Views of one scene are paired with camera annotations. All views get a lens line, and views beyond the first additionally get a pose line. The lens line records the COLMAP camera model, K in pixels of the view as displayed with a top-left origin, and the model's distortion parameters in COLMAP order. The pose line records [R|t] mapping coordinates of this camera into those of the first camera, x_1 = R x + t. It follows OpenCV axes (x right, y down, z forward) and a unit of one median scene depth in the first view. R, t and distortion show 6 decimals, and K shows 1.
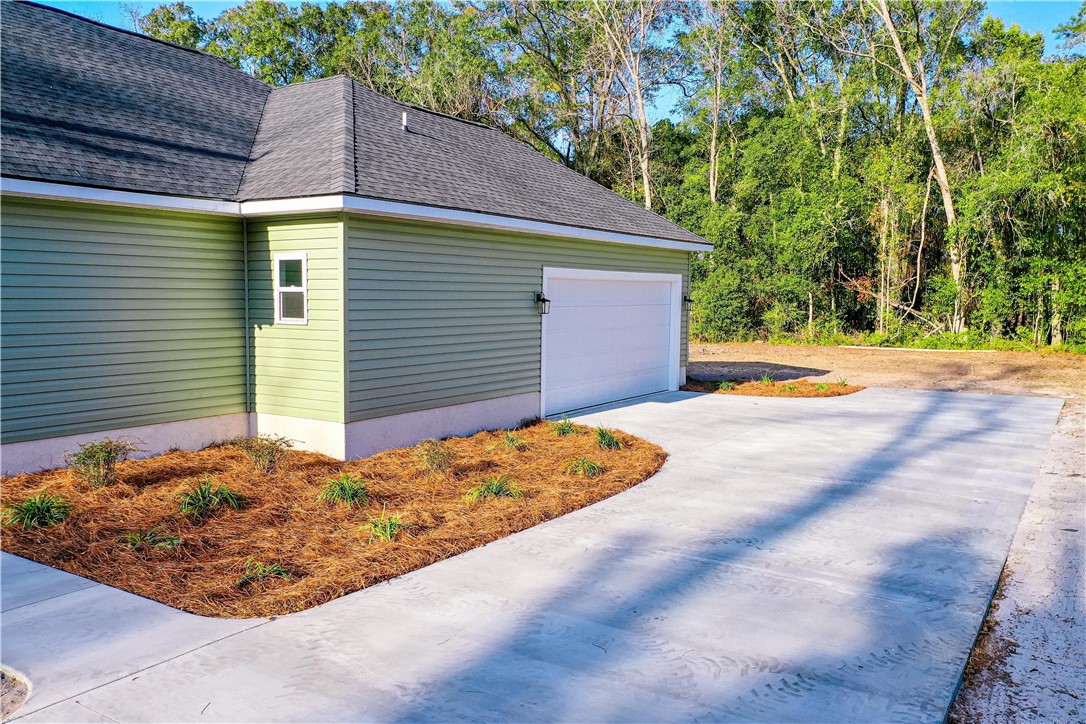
lens RADIAL K [[857.6, 0, 538.0], [0, 857.6, 358.2], [0, 0, 1]] dist [0.003259, 0.005668]
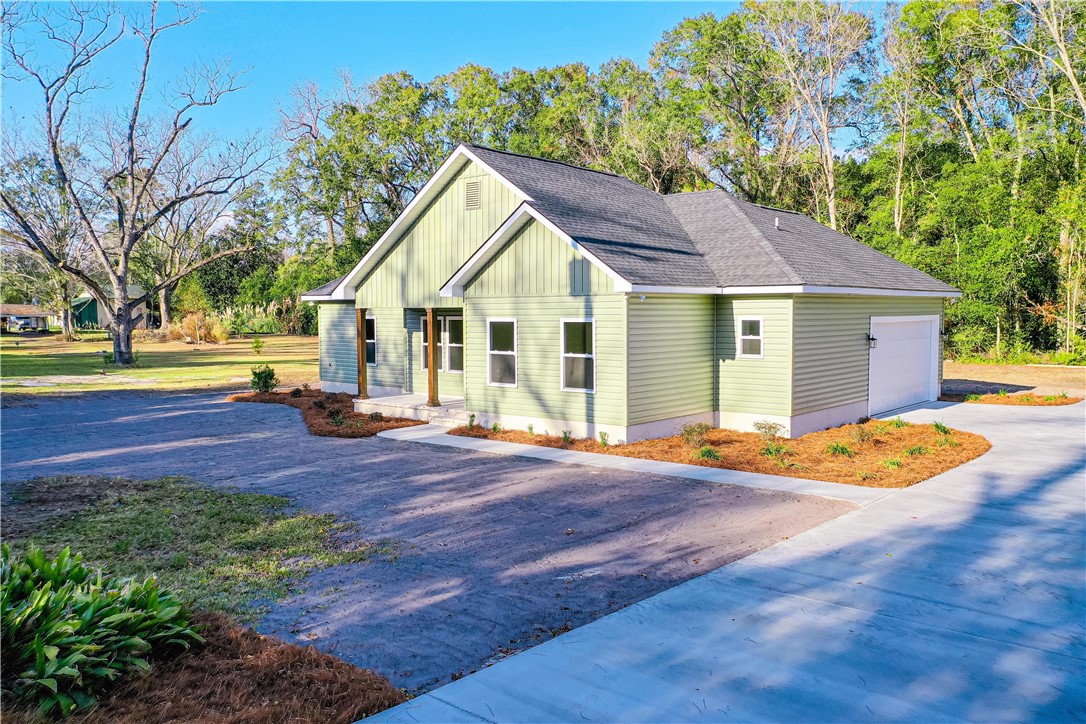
lens RADIAL K [[857.6, 0, 538.0], [0, 857.6, 358.2], [0, 0, 1]] dist [0.003259, 0.005668]
pose [[0.990852, -0.005482, -0.134843, -0.212268], [0.002866, 0.999804, -0.019586, -0.003665], [0.134924, 0.019020, 0.990673, -0.323982]]
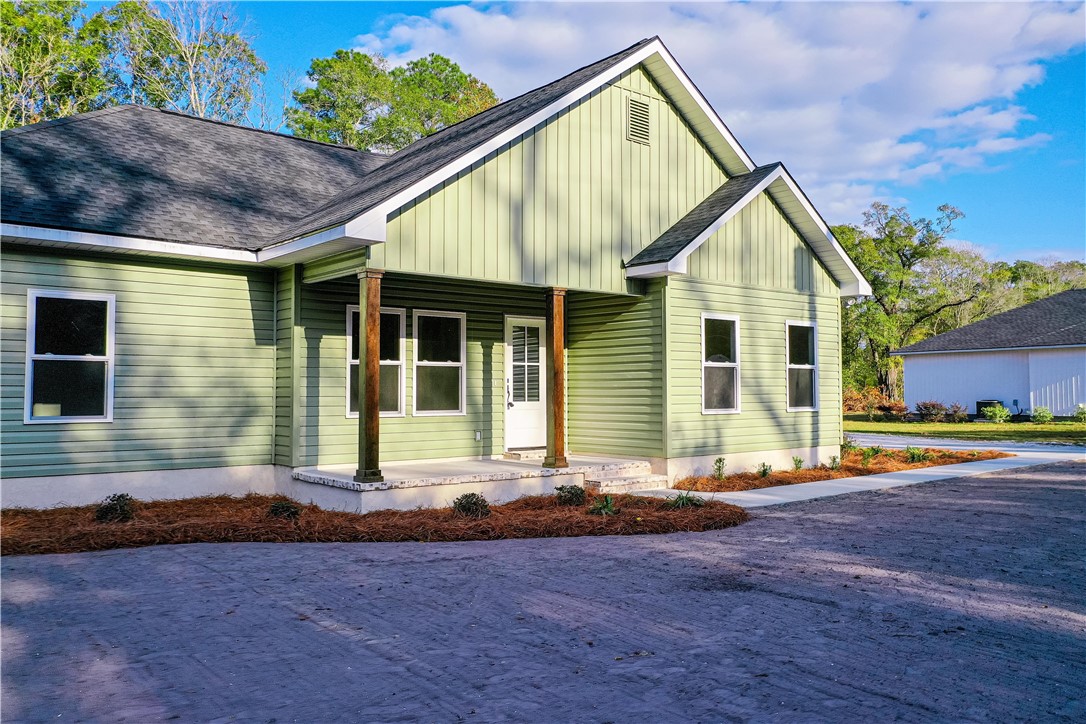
lens RADIAL K [[857.6, 0, 538.0], [0, 857.6, 358.2], [0, 0, 1]] dist [0.003259, 0.005668]
pose [[0.305175, 0.028840, 0.951859, -0.880010], [0.077373, 0.995486, -0.054968, -0.007123], [-0.949148, 0.090423, 0.301566, 0.372002]]
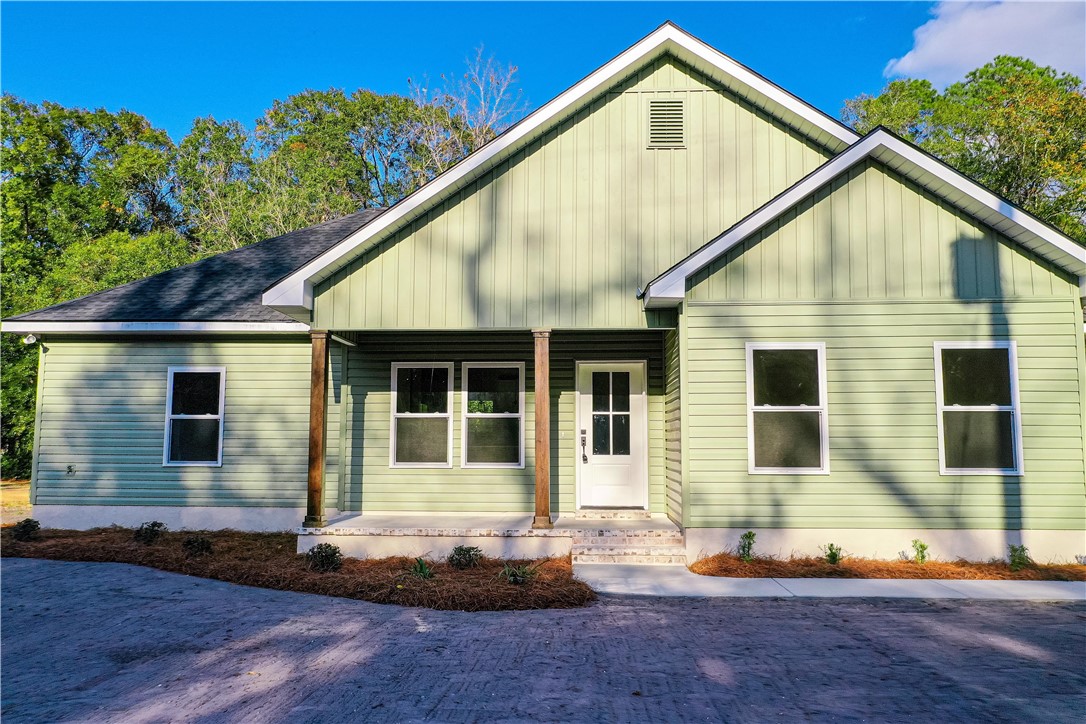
lens RADIAL K [[857.6, 0, 538.0], [0, 857.6, 358.2], [0, 0, 1]] dist [0.003259, 0.005668]
pose [[0.867960, 0.044245, 0.494660, -0.644319], [0.042536, 0.985741, -0.162806, 0.013167], [-0.494810, 0.162350, 0.853701, 0.138282]]
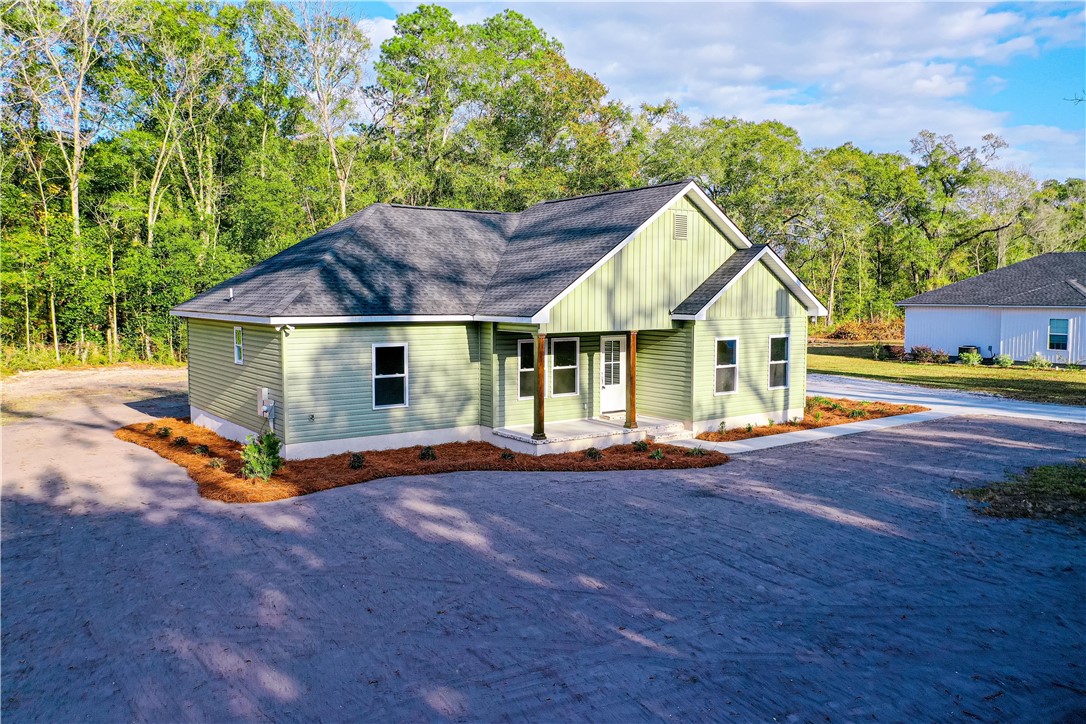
lens RADIAL K [[836.5, 0, 543.0], [0, 836.5, 362.0], [0, 0, 1]] dist [0.023922, 0.001981]
pose [[0.362336, -0.082462, 0.928392, -1.235746], [0.075054, 0.995425, 0.059124, -0.094462], [-0.929021, 0.048257, 0.366868, 0.279969]]
